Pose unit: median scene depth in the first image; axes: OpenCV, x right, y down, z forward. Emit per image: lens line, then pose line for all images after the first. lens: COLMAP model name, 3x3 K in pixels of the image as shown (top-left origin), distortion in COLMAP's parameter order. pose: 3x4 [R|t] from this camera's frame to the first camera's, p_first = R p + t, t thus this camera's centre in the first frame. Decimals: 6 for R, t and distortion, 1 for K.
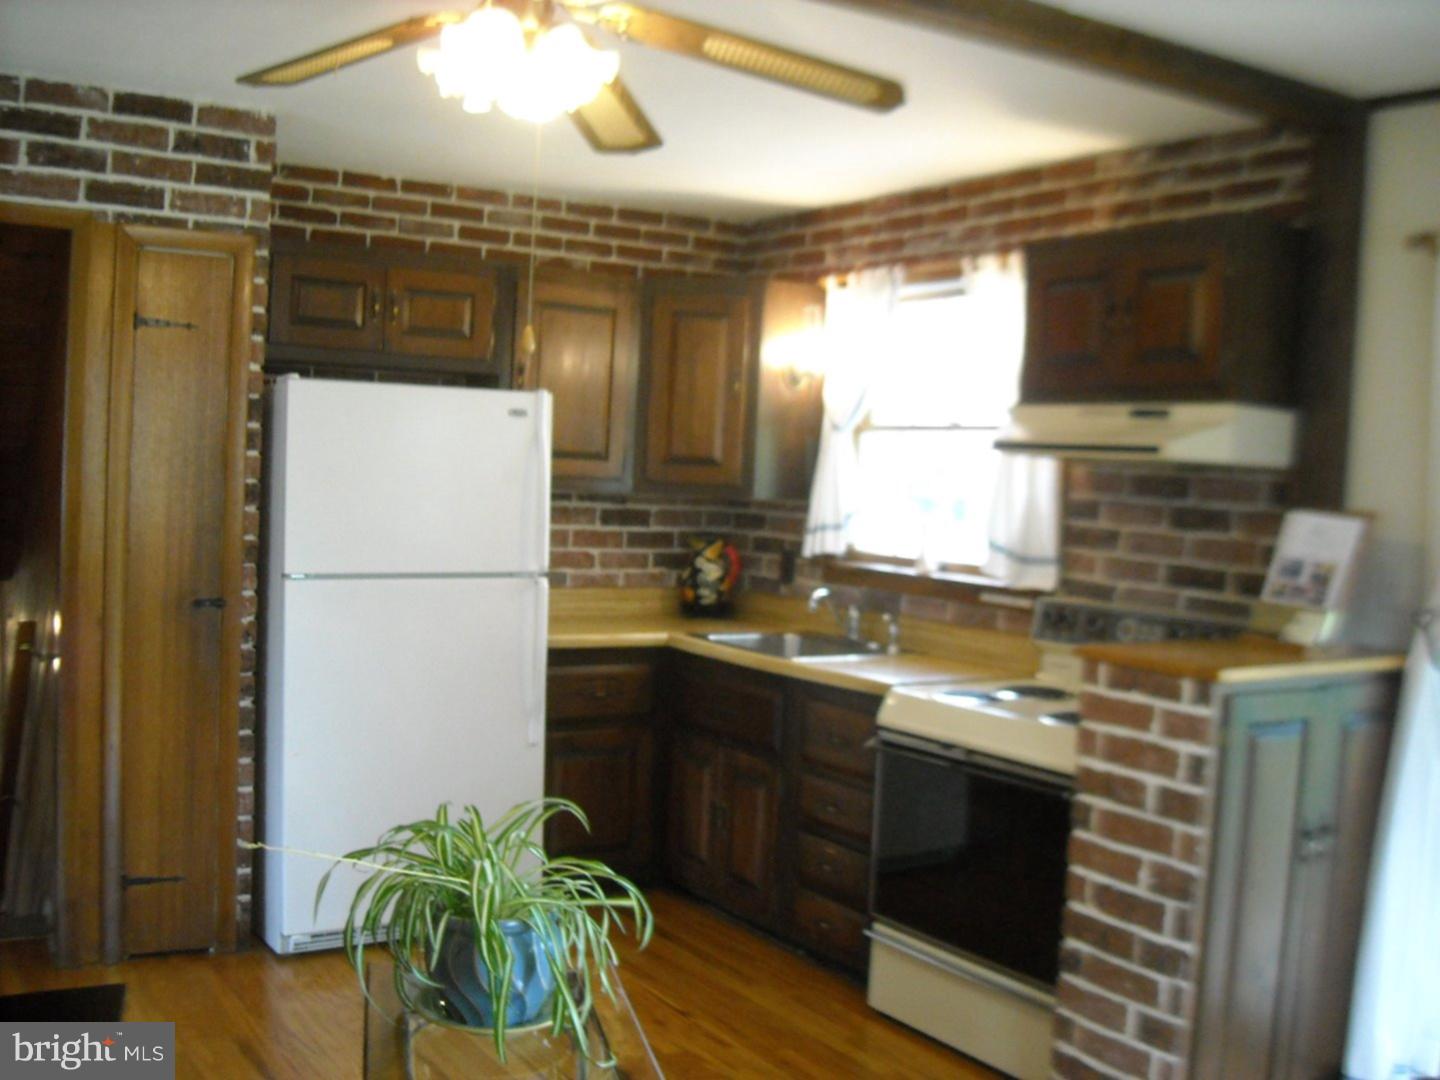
lens RADIAL K [[1525.5, 0, 720.0], [0, 1525.5, 540.0], [0, 0, 1]] dist [-0.136839, 0.026338]
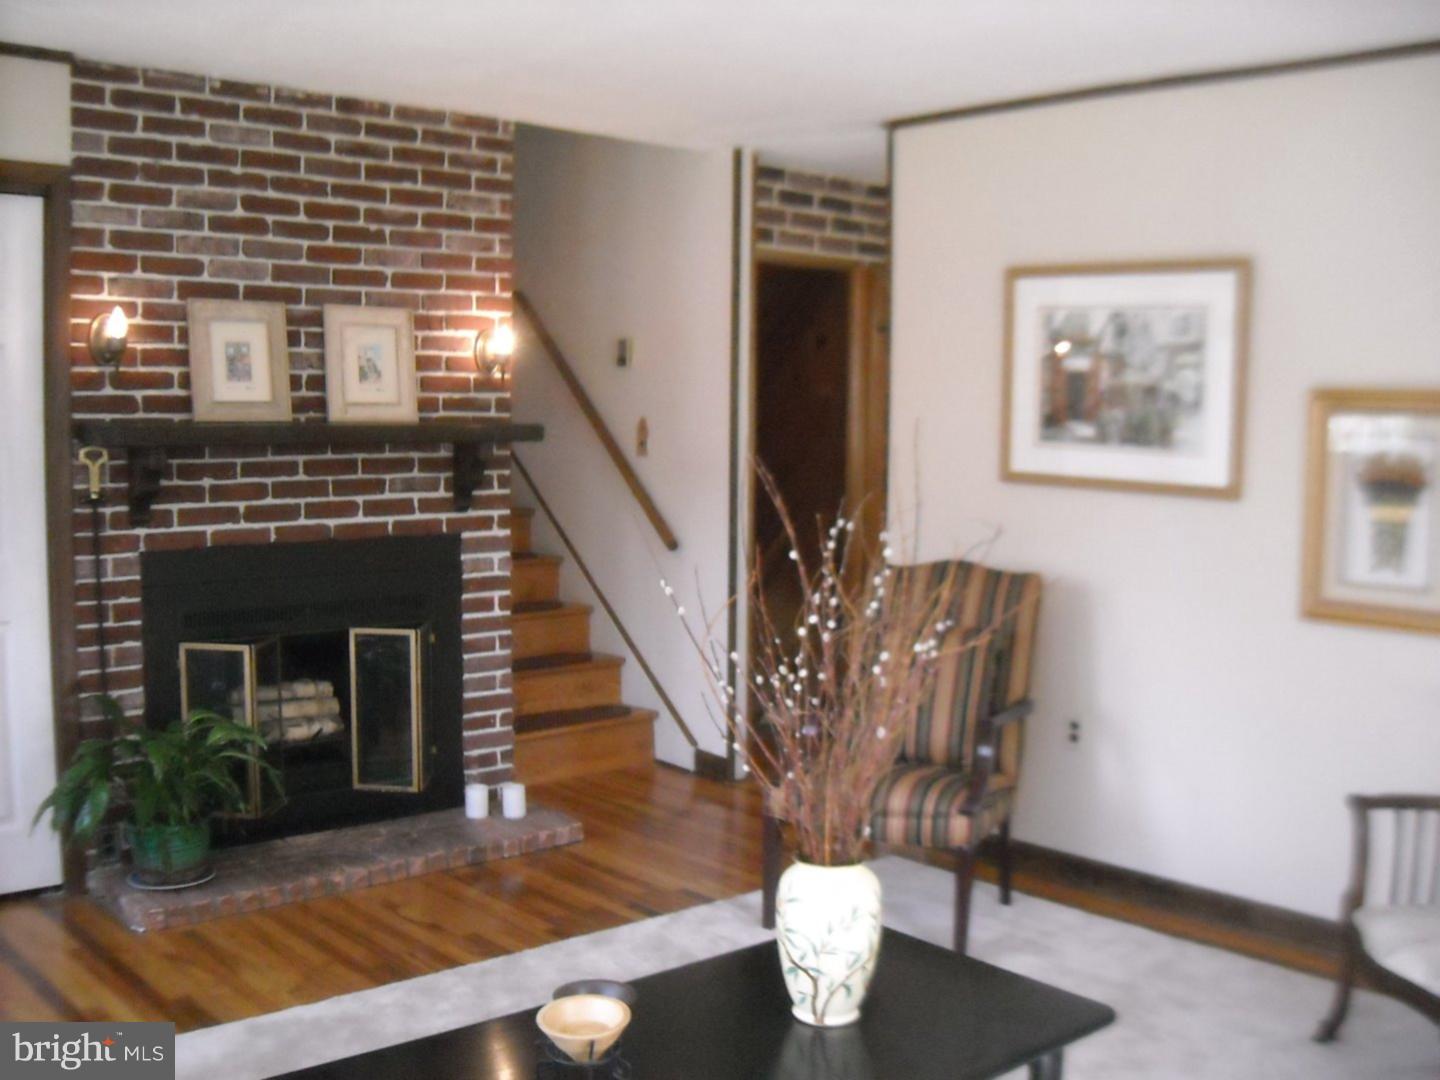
lens RADIAL K [[1525.5, 0, 720.0], [0, 1525.5, 540.0], [0, 0, 1]] dist [-0.136839, 0.026338]
pose [[0.988407, -0.037145, 0.147215, -0.791598], [0.031333, 0.998643, 0.041601, 0.002449], [-0.148561, -0.036506, 0.988229, -0.561200]]
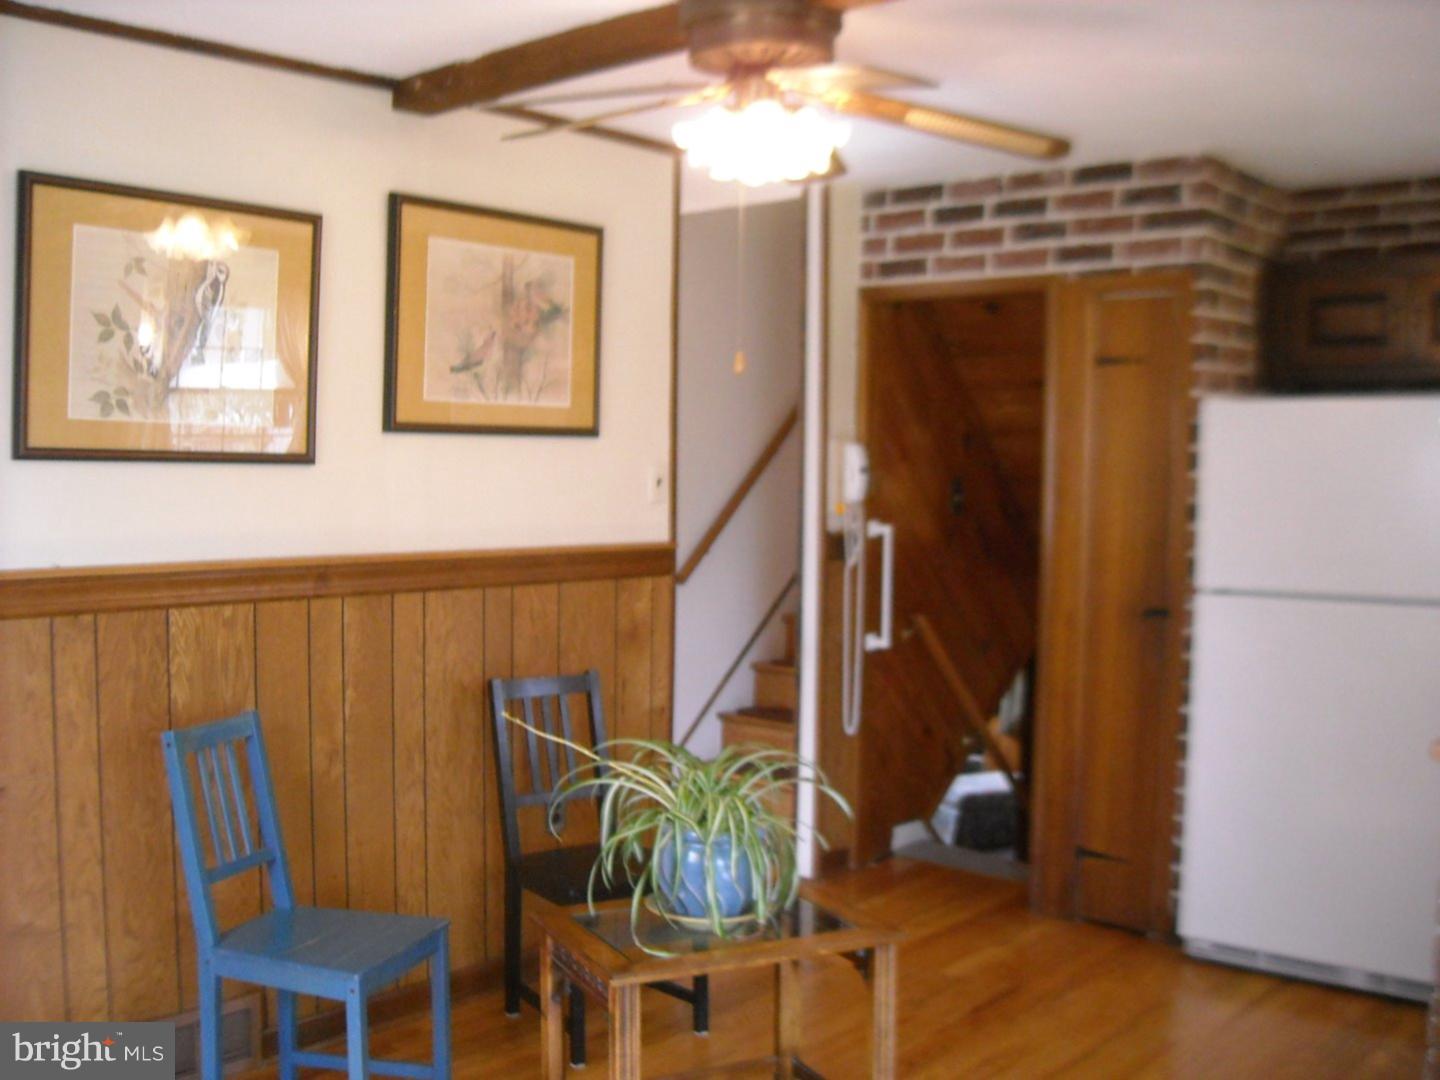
lens RADIAL K [[1525.5, 0, 720.0], [0, 1525.5, 540.0], [0, 0, 1]] dist [-0.136839, 0.026338]
pose [[0.275617, 0.009069, -0.961225, 0.636282], [-0.043389, 0.999054, -0.003016, 0.005938], [0.960288, 0.042538, 0.275749, 0.403575]]
